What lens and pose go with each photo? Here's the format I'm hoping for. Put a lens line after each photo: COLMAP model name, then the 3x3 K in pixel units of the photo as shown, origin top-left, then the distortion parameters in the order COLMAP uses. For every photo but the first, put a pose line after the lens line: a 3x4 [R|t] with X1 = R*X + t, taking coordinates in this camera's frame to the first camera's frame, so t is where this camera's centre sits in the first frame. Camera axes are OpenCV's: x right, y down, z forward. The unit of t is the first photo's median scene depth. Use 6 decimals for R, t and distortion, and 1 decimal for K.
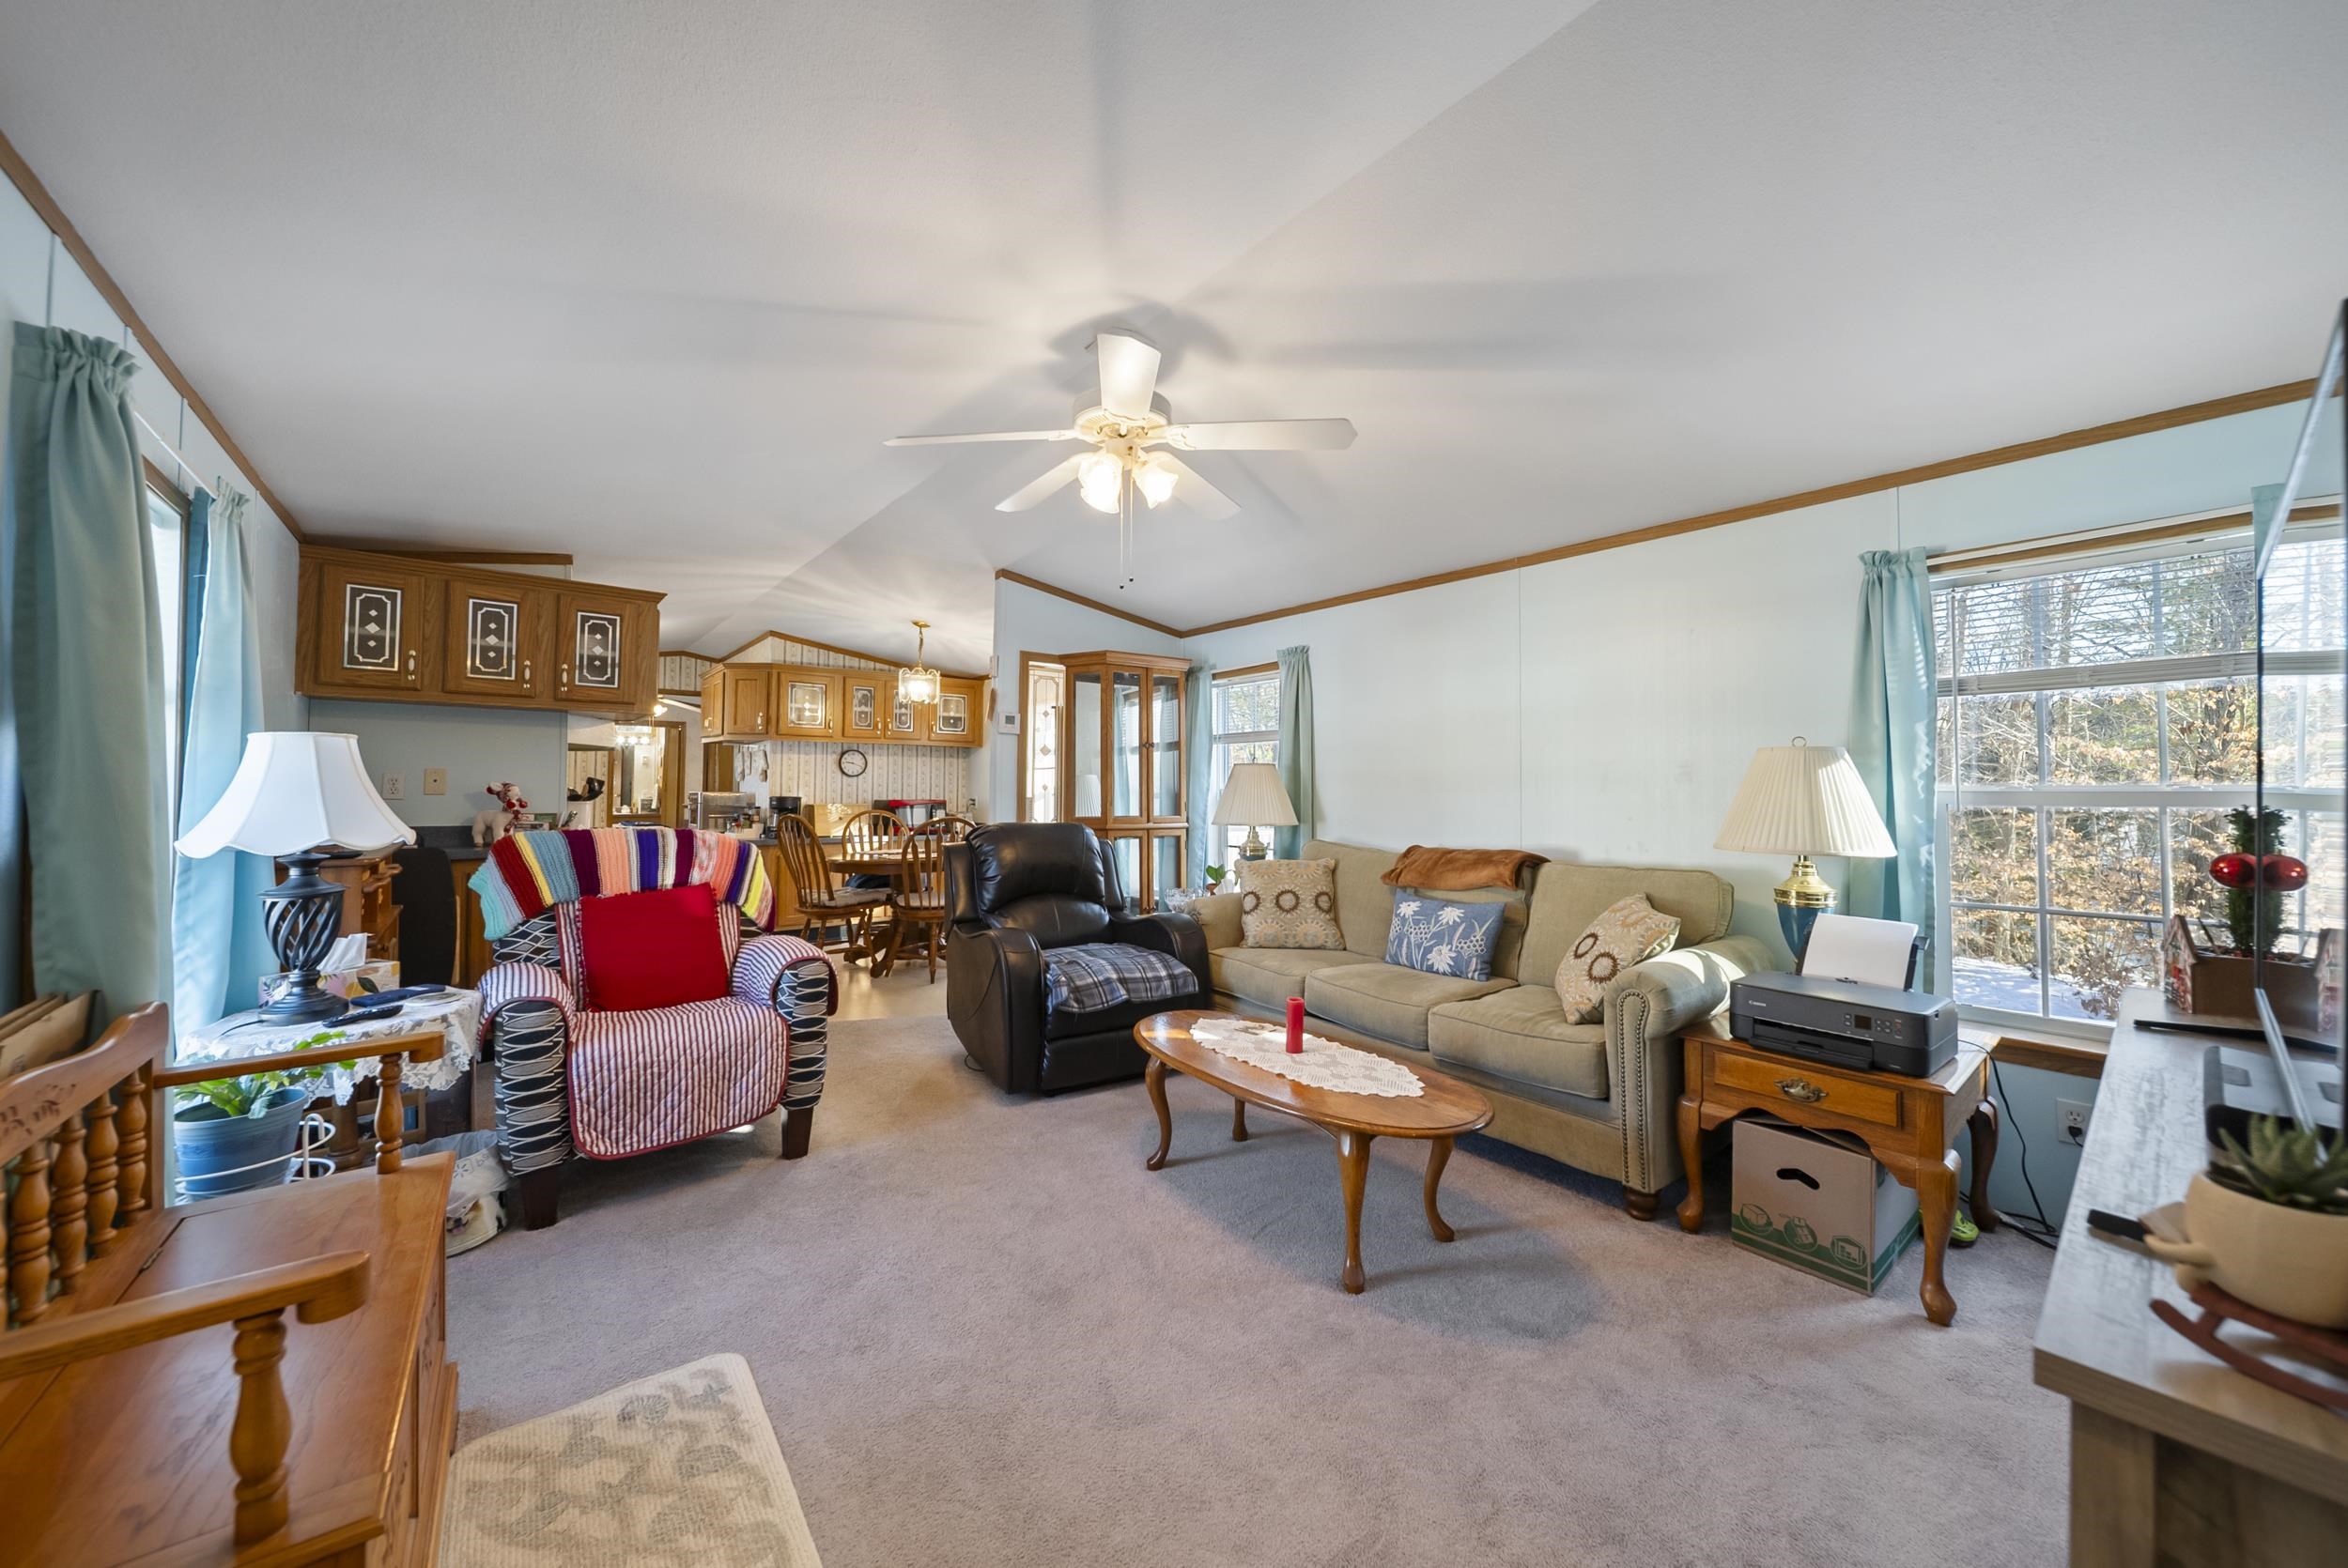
lens RADIAL K [[828.1, 0, 1167.2], [0, 828.1, 776.4], [0, 0, 1]] dist [-0.002175, -0.001359]
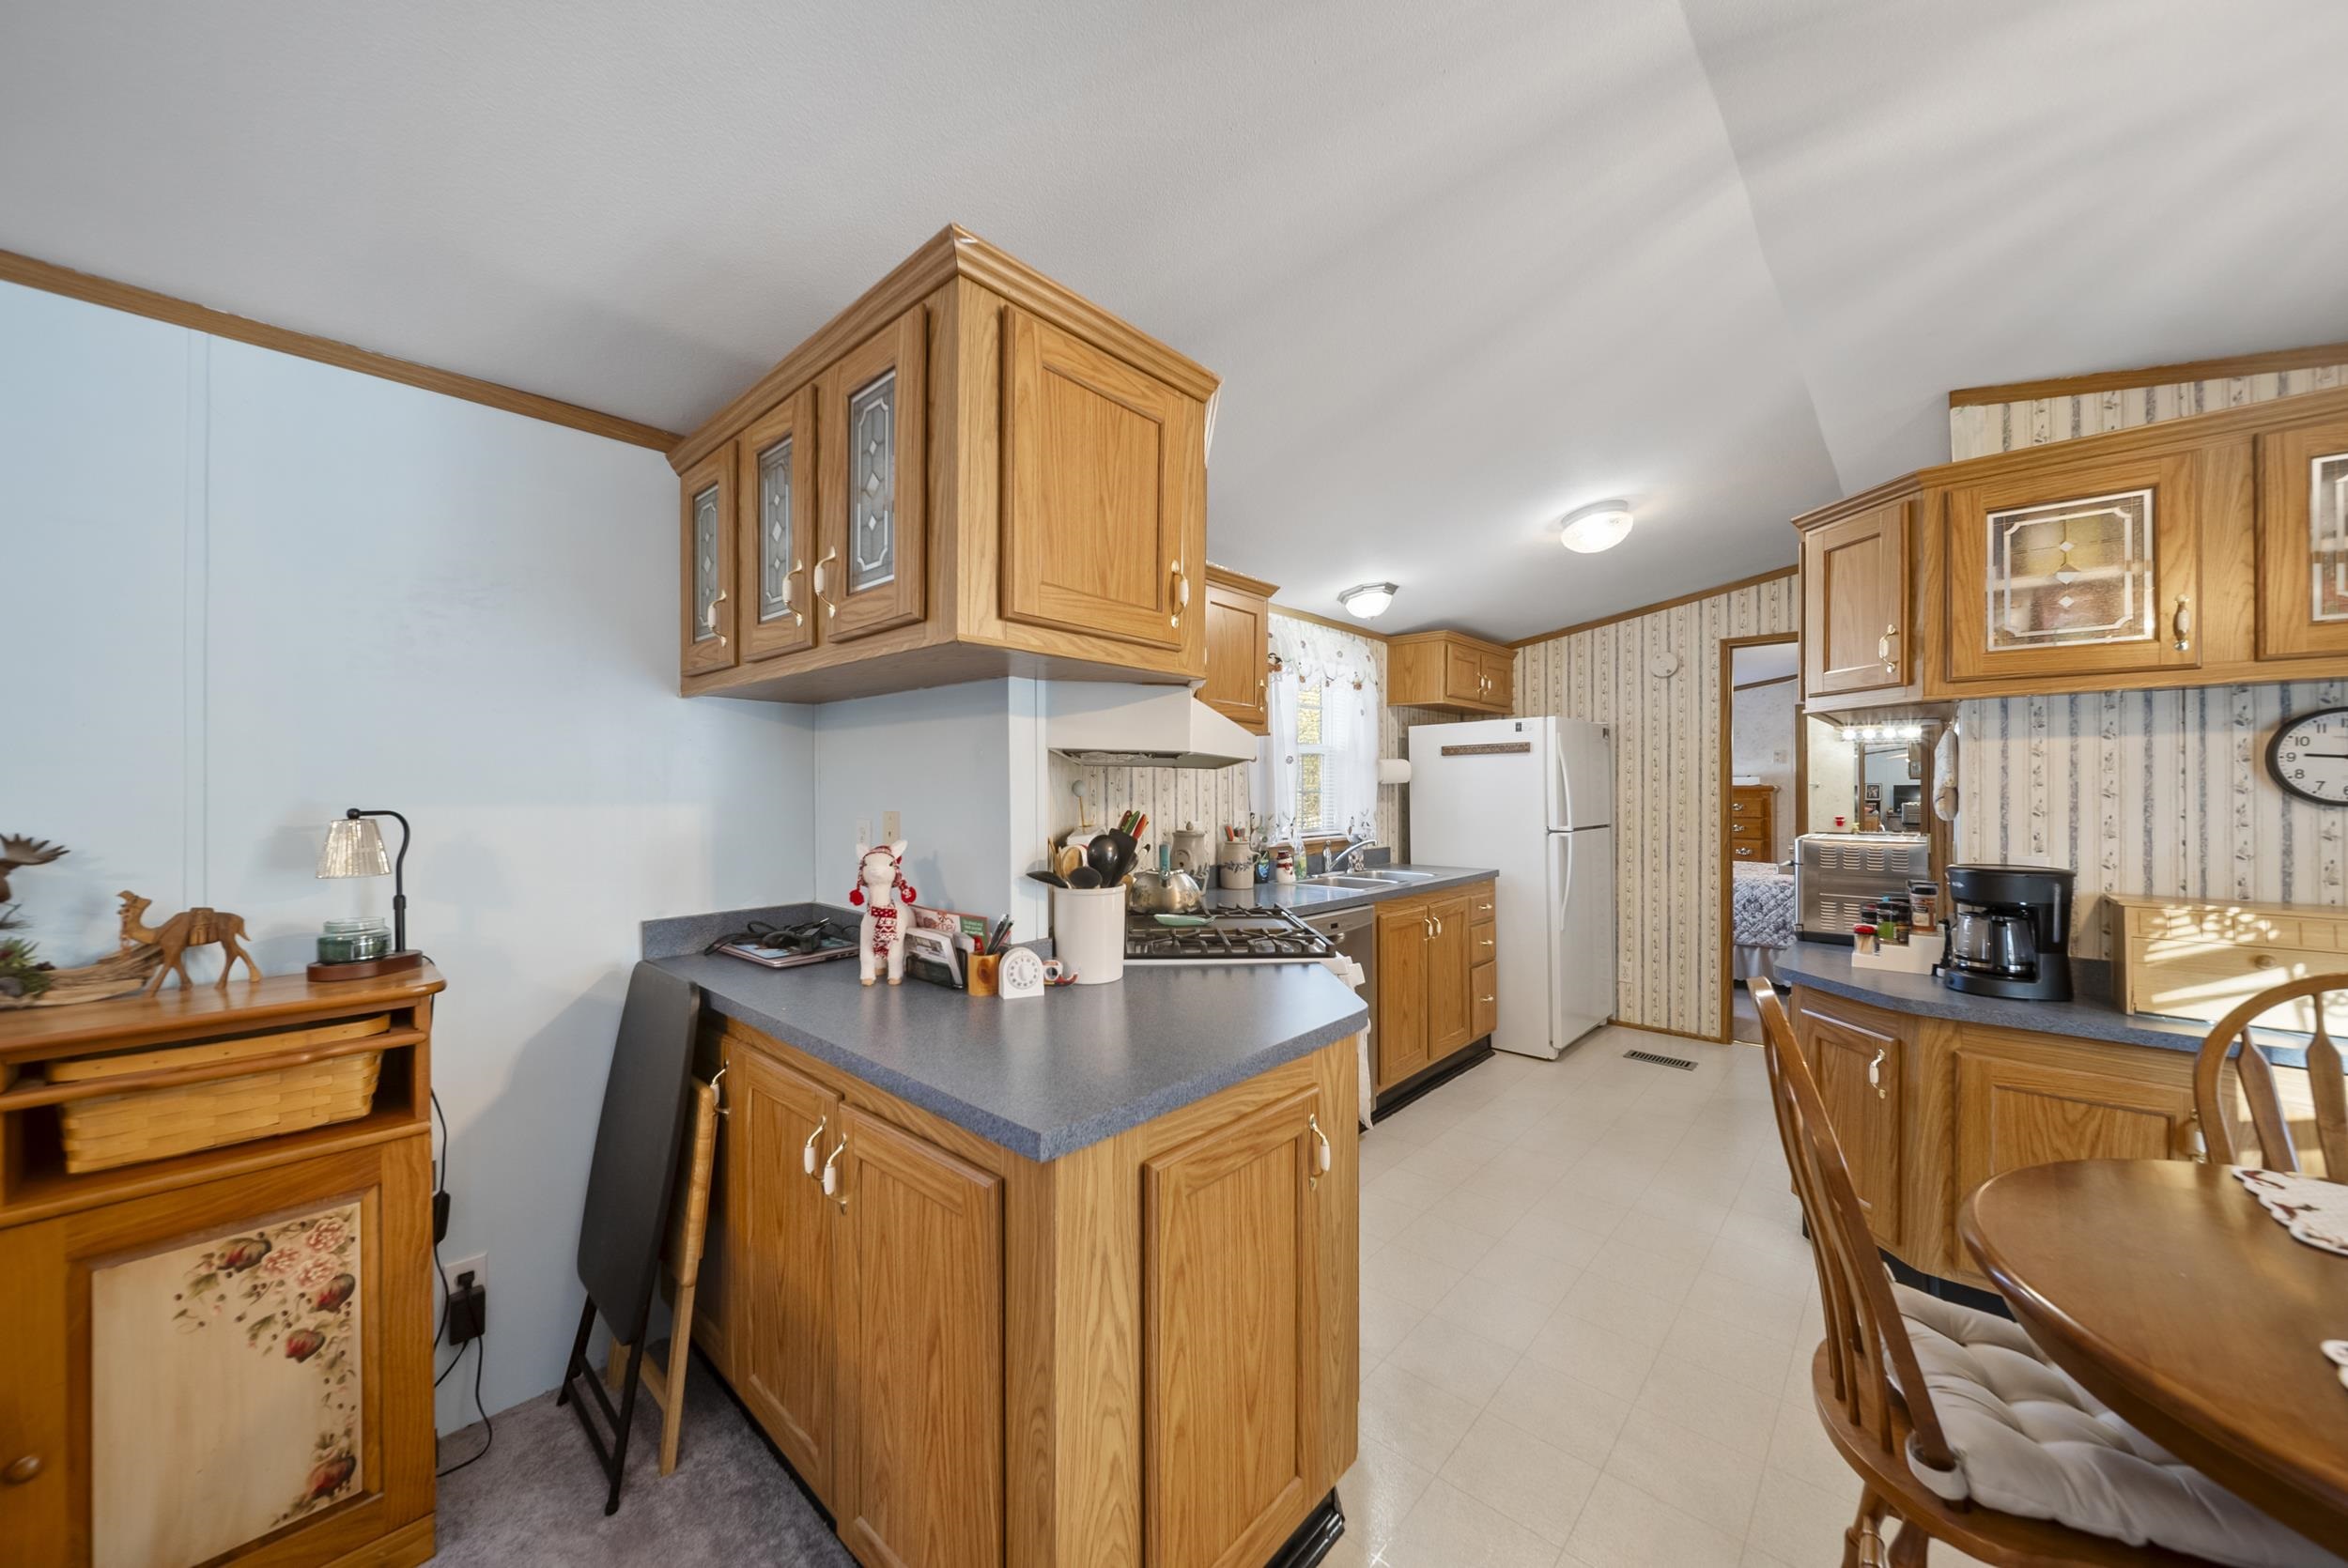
lens RADIAL K [[828.1, 0, 1169.5], [0, 828.1, 782.8], [0, 0, 1]] dist [-0.002175, -0.001359]
pose [[0.134277, -0.011636, -0.990876, -0.171624], [0.011201, 0.999885, -0.010224, -0.009122], [0.990881, -0.009726, 0.134392, 0.600837]]
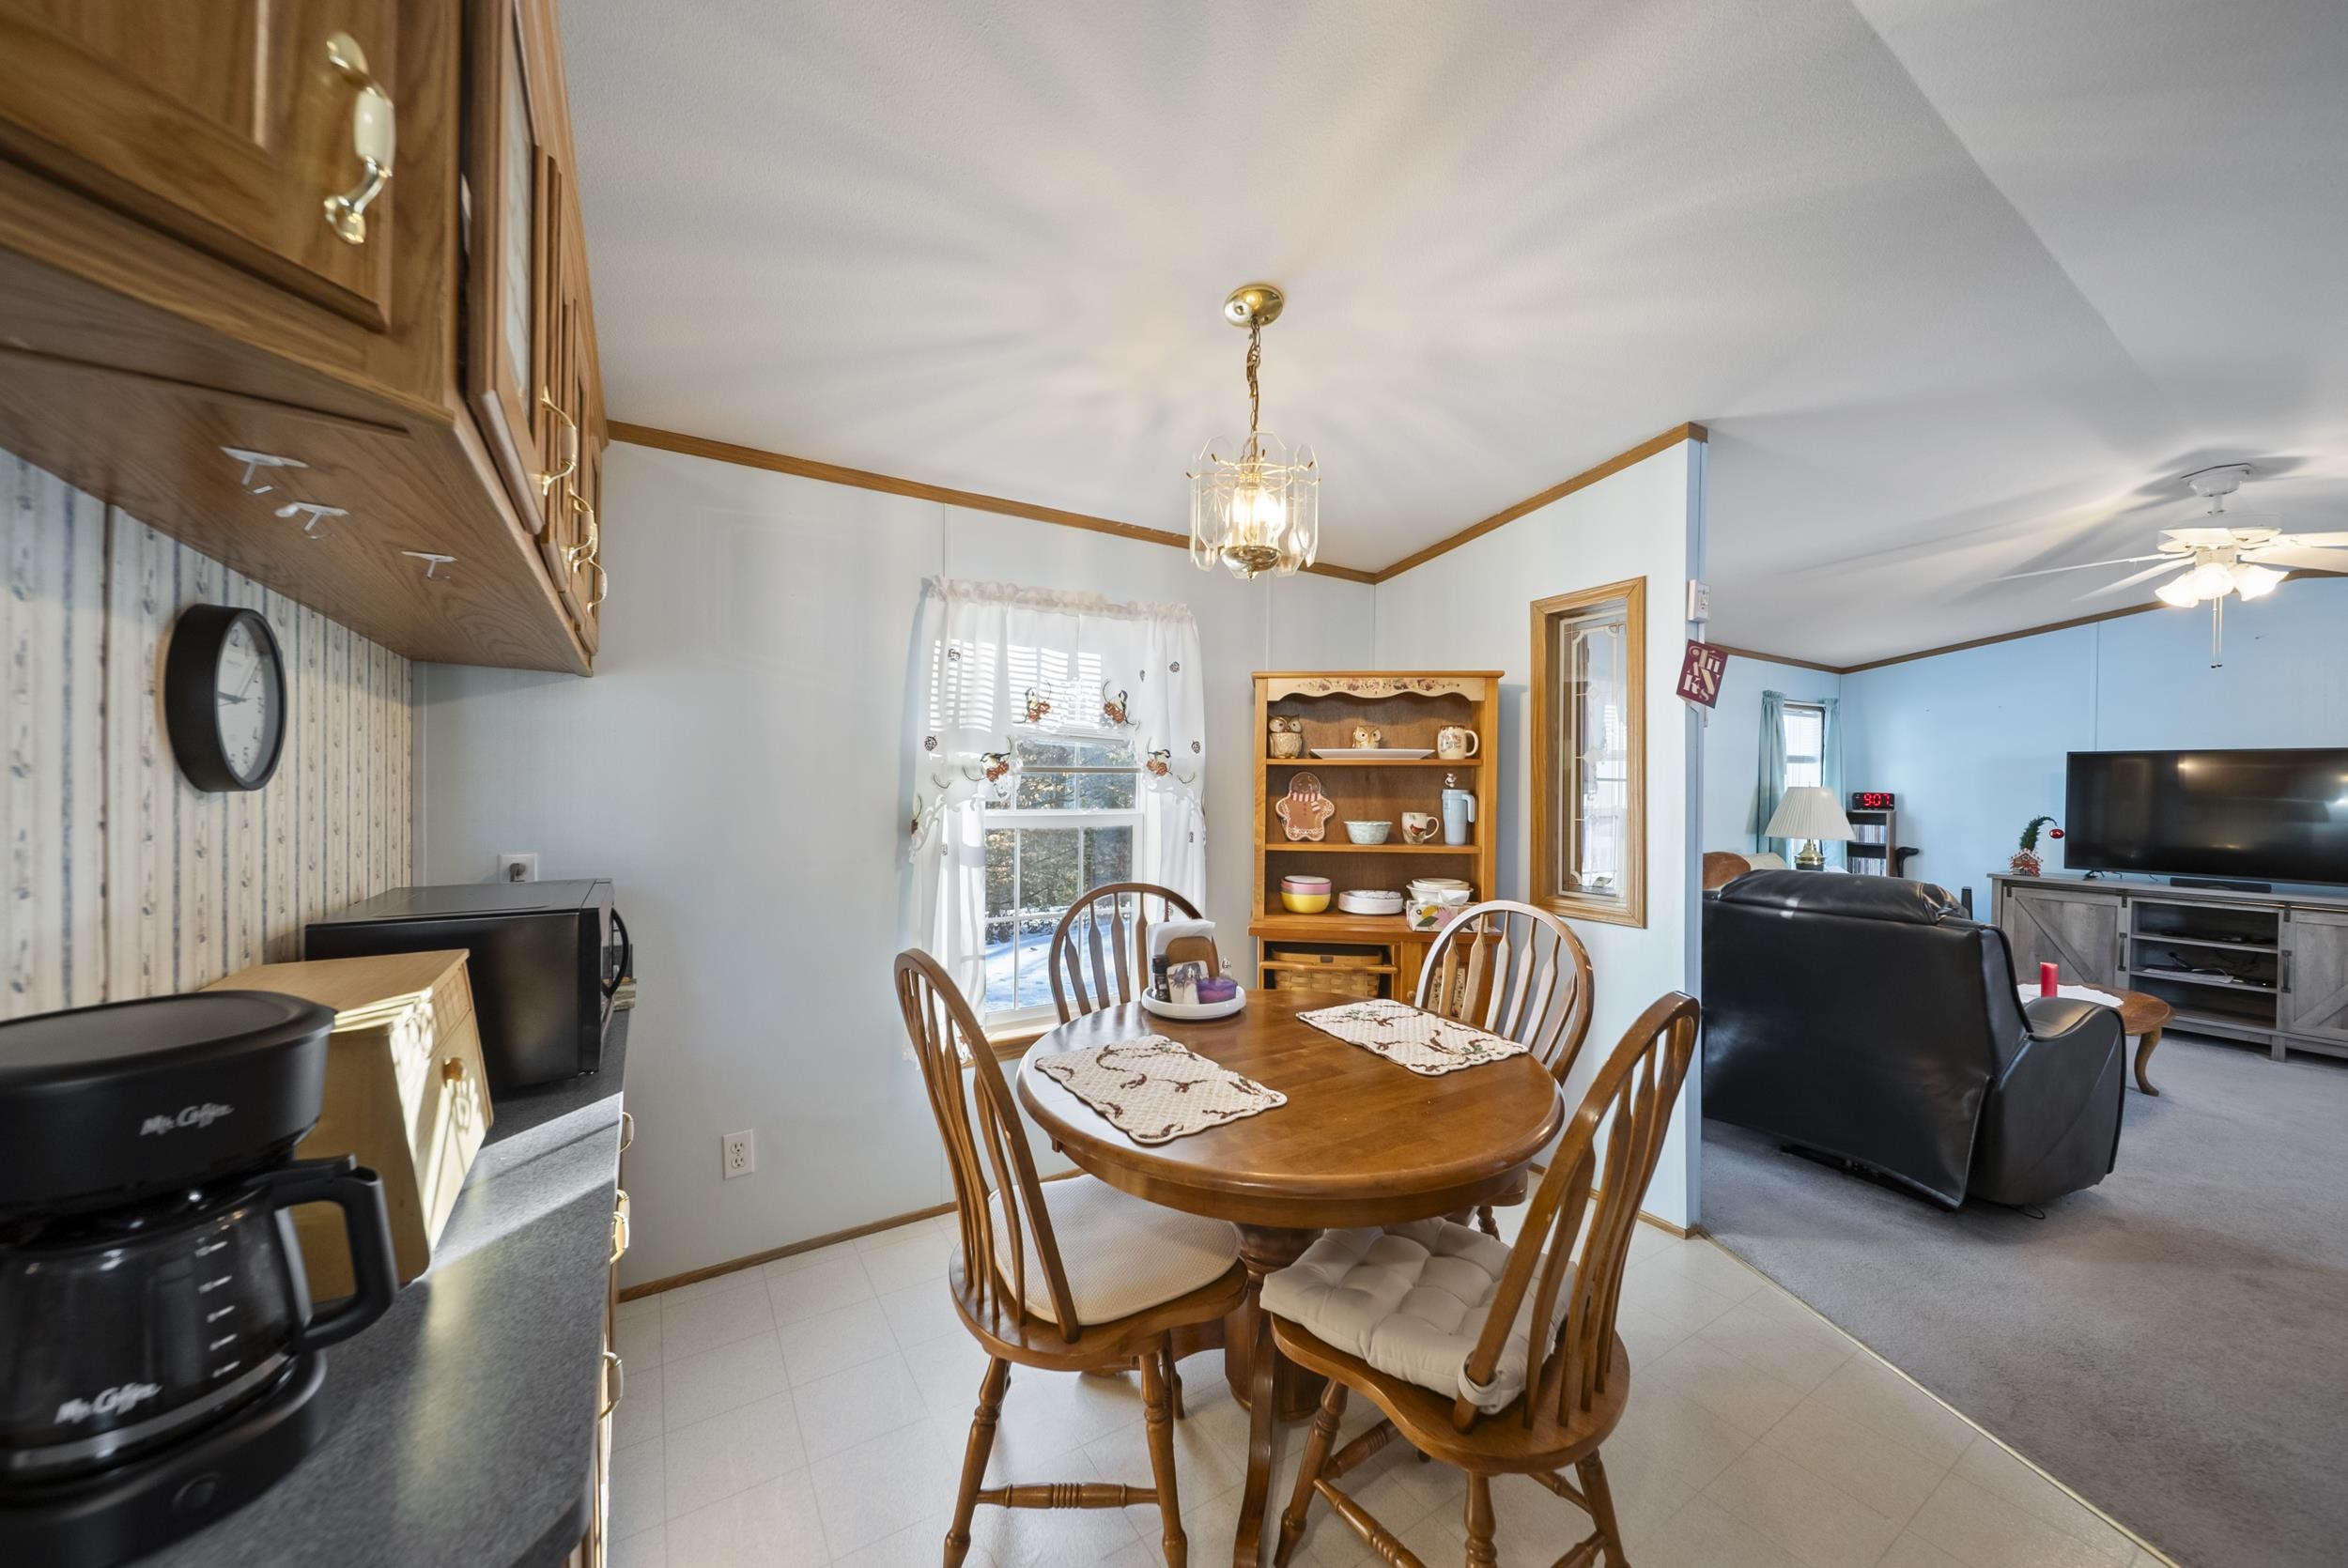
lens RADIAL K [[828.1, 0, 1166.6], [0, 828.1, 795.2], [0, 0, 1]] dist [-0.002175, -0.001359]
pose [[0.124479, -0.016535, 0.992085, -0.519356], [-0.020248, 0.999611, 0.019201, -0.005265], [-0.992016, -0.022478, 0.124095, 0.842705]]
